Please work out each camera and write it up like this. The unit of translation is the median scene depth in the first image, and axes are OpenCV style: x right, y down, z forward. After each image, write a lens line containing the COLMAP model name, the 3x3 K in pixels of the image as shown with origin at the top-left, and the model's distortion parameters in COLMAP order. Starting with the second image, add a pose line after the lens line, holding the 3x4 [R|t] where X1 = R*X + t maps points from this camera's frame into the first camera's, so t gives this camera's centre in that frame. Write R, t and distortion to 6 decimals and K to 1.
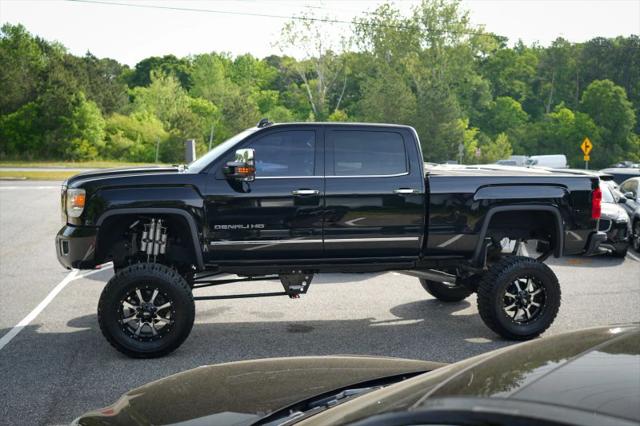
lens RADIAL K [[632.5, 0, 317.4], [0, 632.5, 211.3], [0, 0, 1]] dist [-0.147412, 0.174129]
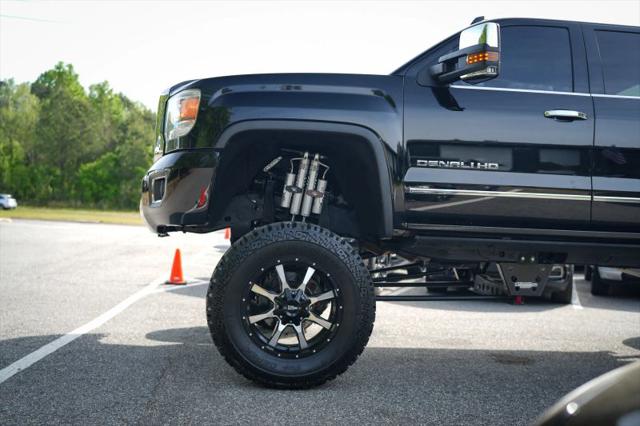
lens RADIAL K [[616.0, 0, 322.2], [0, 616.0, 211.1], [0, 0, 1]] dist [-0.186492, 0.256751]
pose [[0.995634, 0.031840, -0.087744, -0.177564], [-0.042003, 0.992298, -0.116531, 0.123806], [0.083358, 0.119708, 0.989304, 0.392624]]
